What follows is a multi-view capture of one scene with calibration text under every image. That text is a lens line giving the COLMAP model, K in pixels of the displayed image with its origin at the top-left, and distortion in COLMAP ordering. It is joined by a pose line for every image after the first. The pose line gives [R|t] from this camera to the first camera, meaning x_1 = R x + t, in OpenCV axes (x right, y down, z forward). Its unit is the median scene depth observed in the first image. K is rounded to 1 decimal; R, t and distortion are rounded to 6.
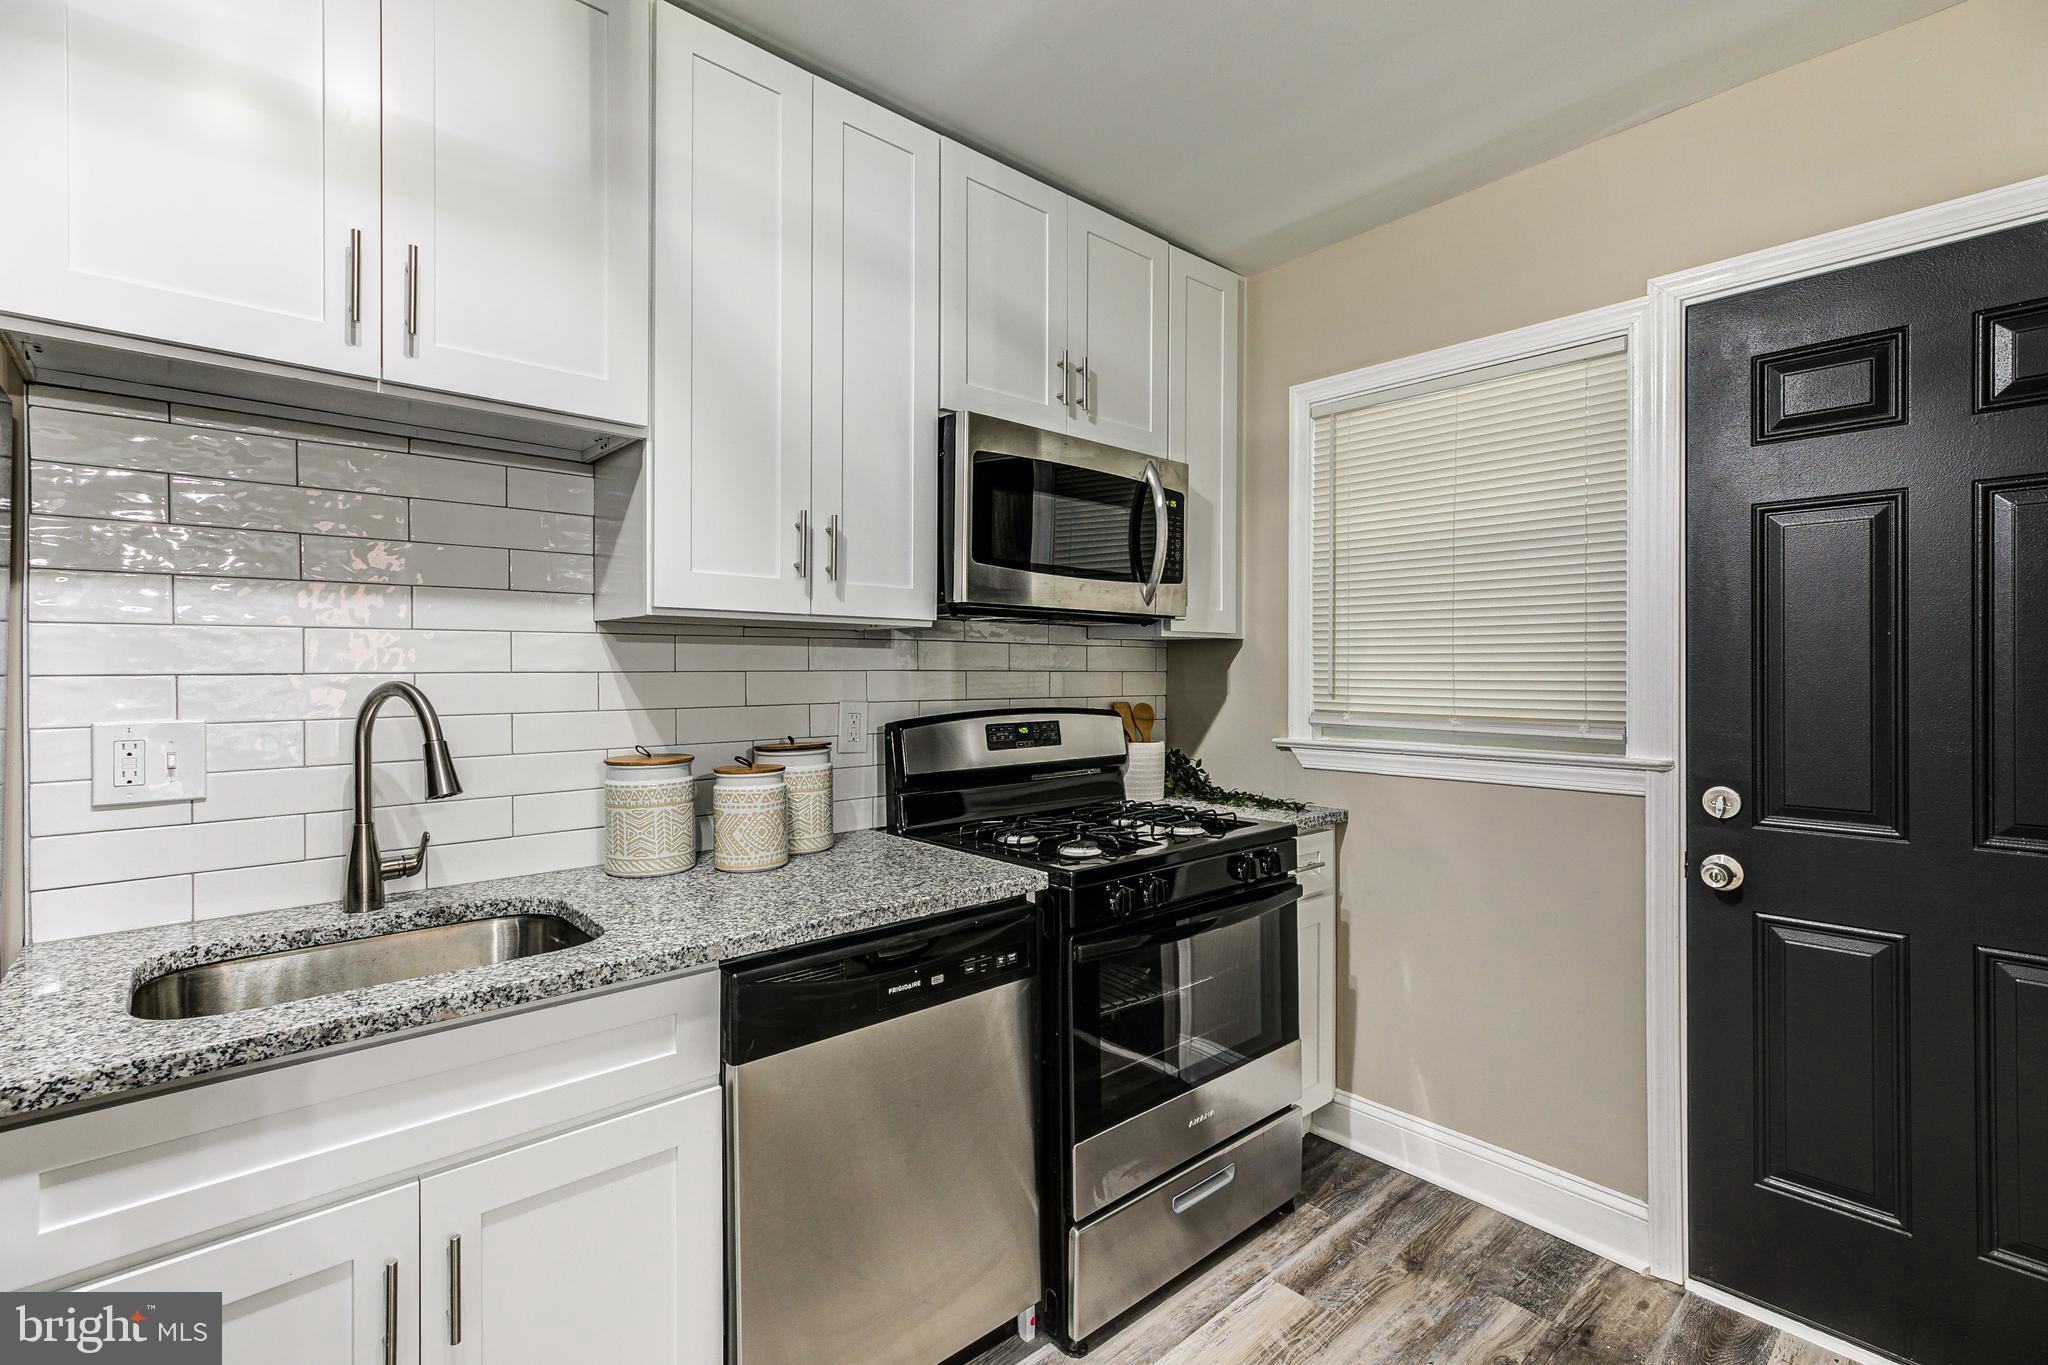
lens RADIAL K [[926.8, 0, 1016.9], [0, 926.8, 673.9], [0, 0, 1]] dist [0.008543, 0.001917]
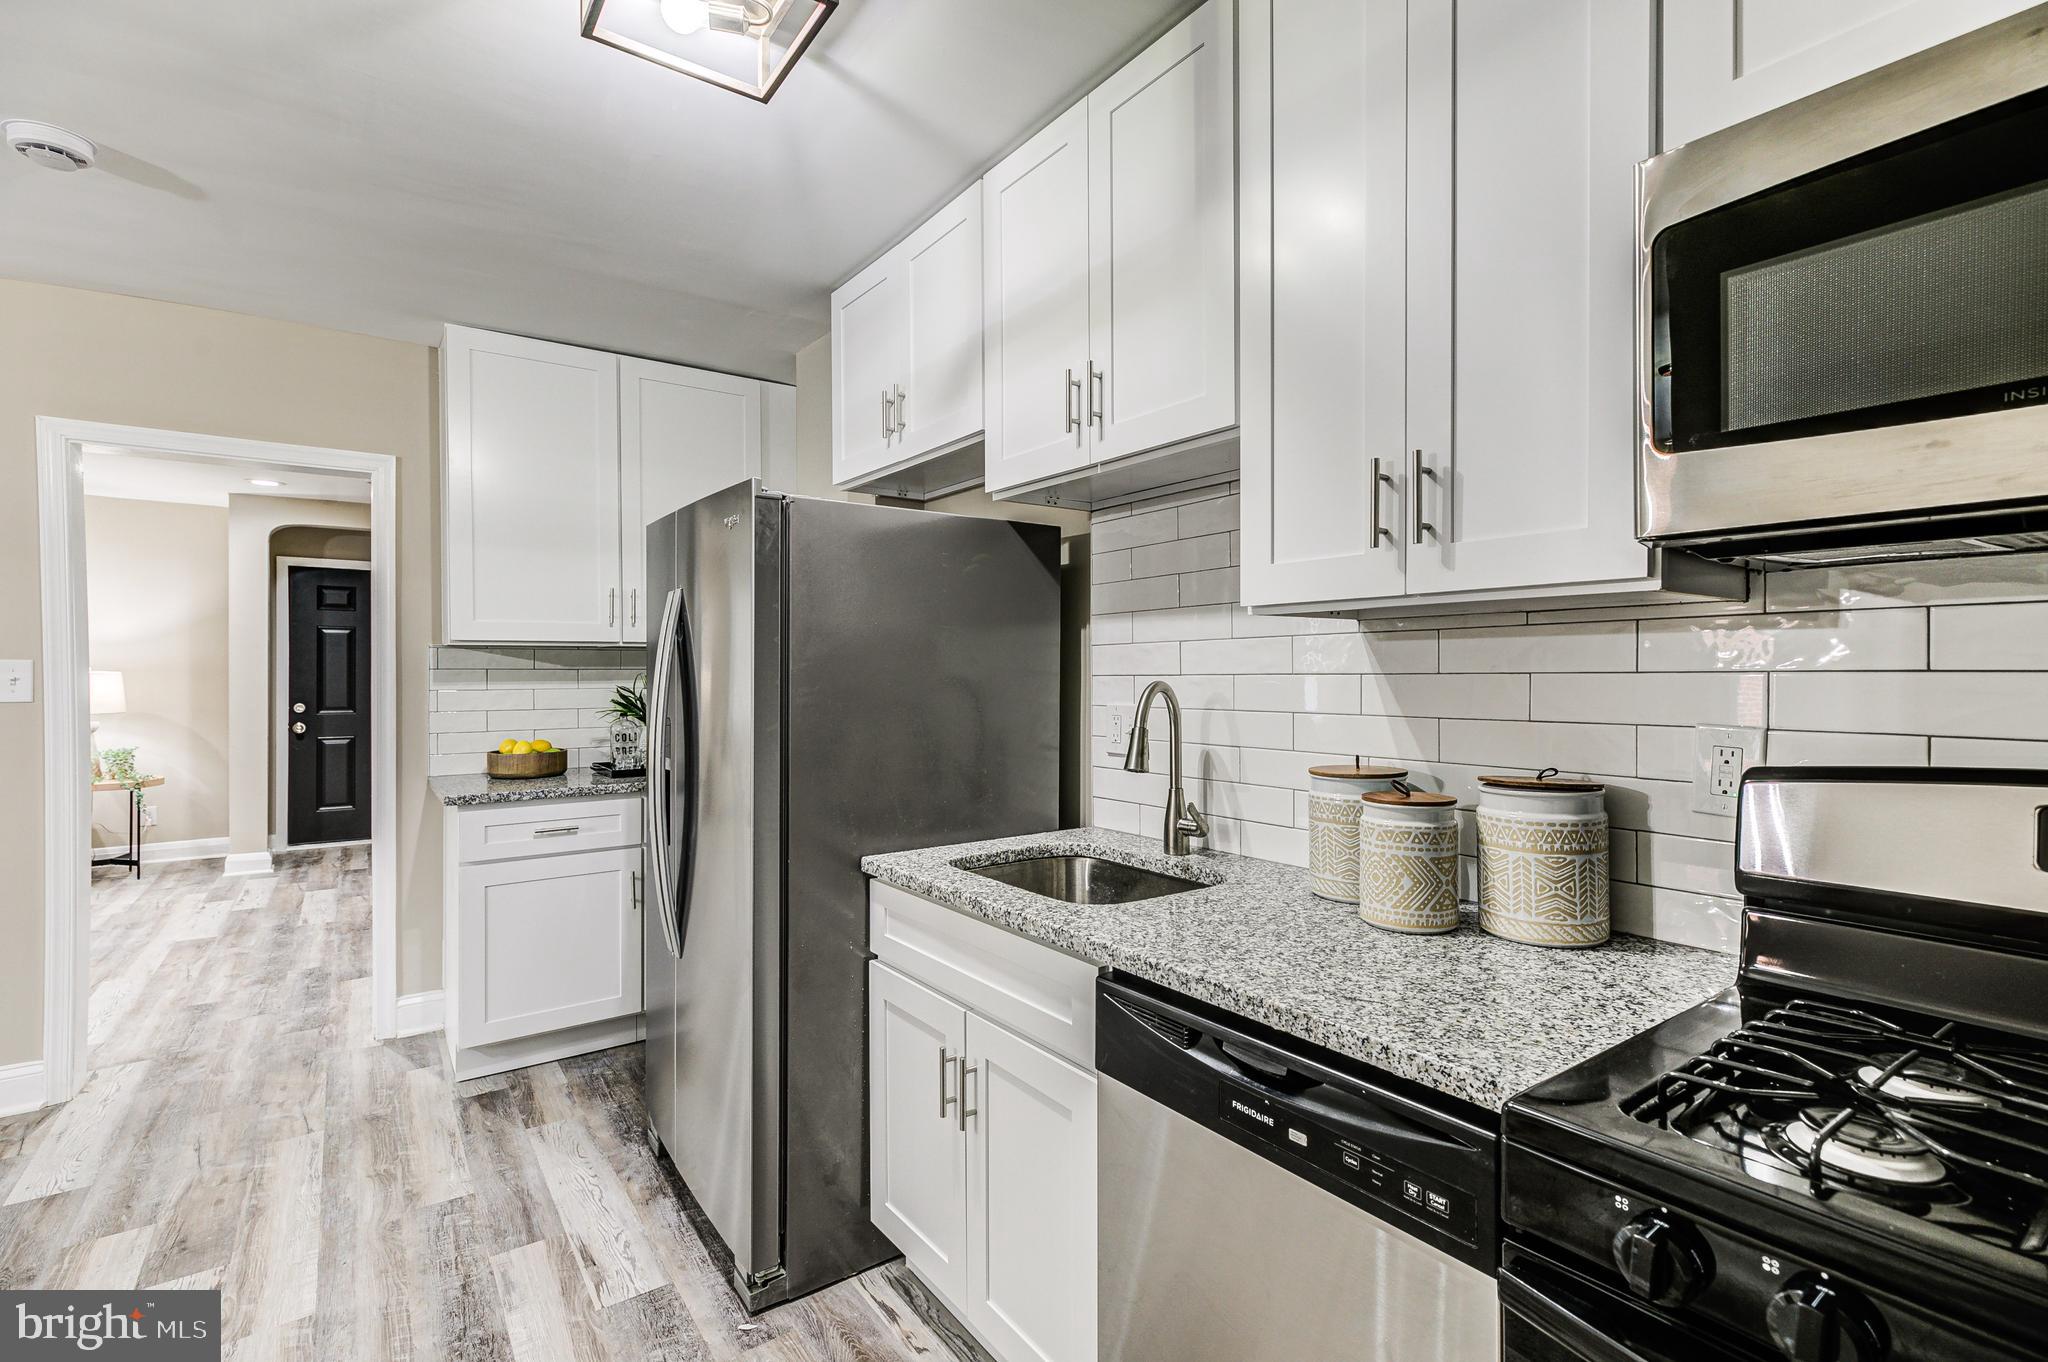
lens RADIAL K [[926.8, 0, 1031.3], [0, 926.8, 674.0], [0, 0, 1]] dist [0.008543, 0.001917]
pose [[-0.089682, 0.001190, -0.995970, 0.489648], [-0.001218, 0.999998, 0.001304, -0.002556], [0.995970, 0.001330, -0.089681, 0.715180]]
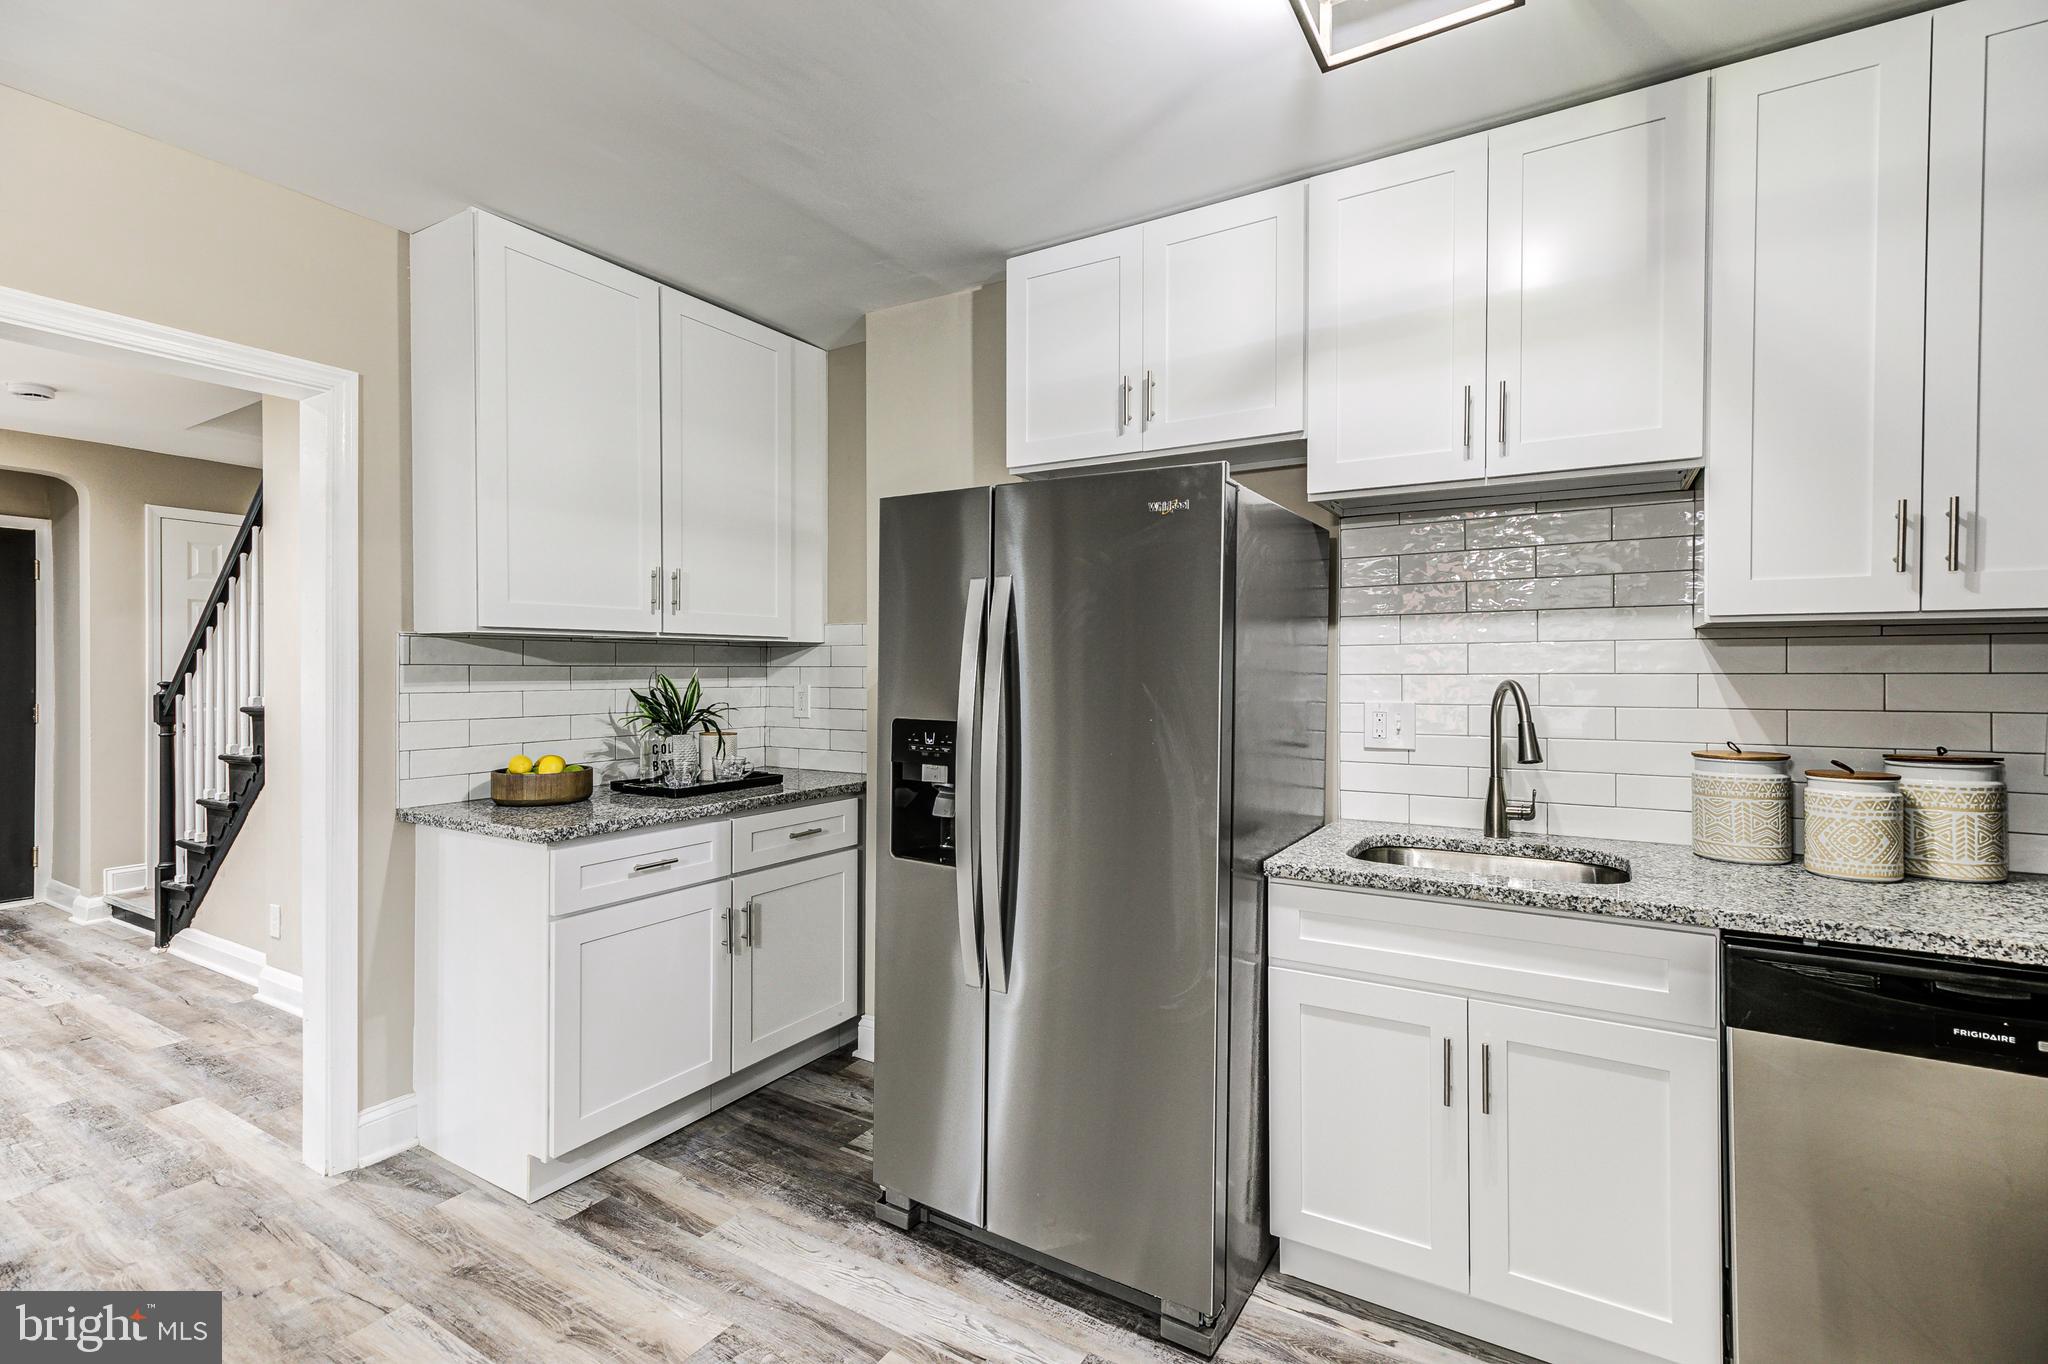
lens RADIAL K [[926.8, 0, 1035.7], [0, 926.8, 675.5], [0, 0, 1]] dist [0.008543, 0.001917]
pose [[0.301300, 0.004762, -0.953518, 0.360812], [-0.003687, 0.999986, 0.003829, -0.001082], [0.953522, 0.002362, 0.301313, -0.094185]]
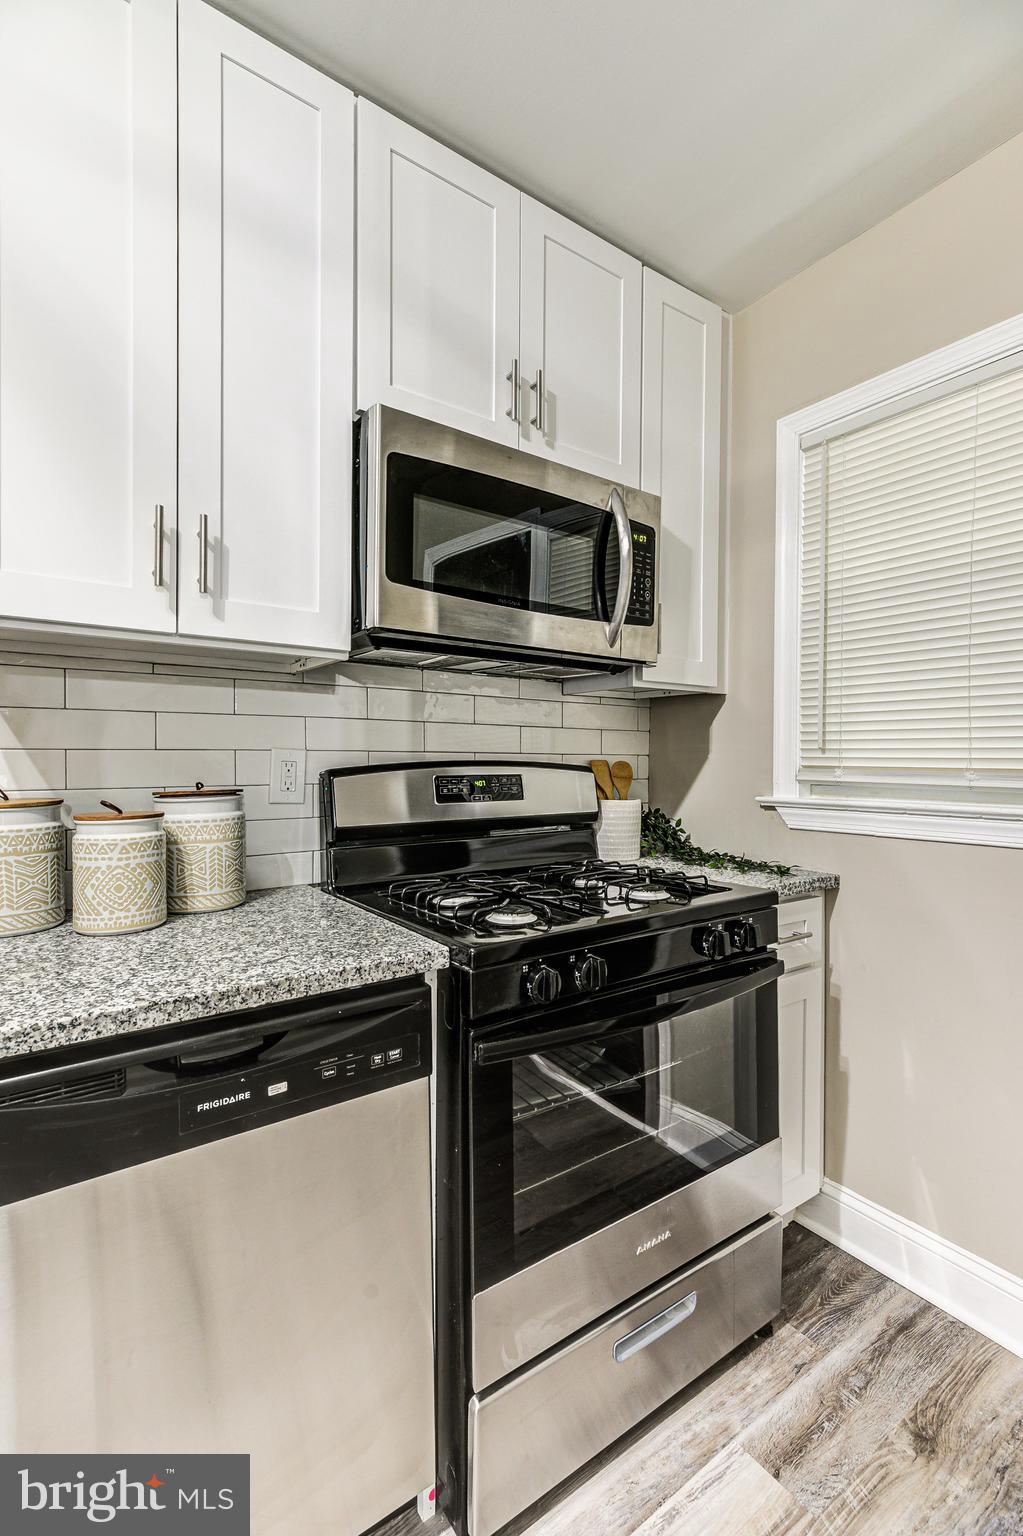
lens RADIAL K [[695.1, 0, 503.2], [0, 695.1, 765.5], [0, 0, 1]] dist [0.008543, 0.001917]
pose [[0.994122, 0.004472, -0.108176, 0.132386], [-0.003977, 0.999981, 0.004791, 0.048421], [0.108195, -0.004333, 0.994120, 0.368970]]
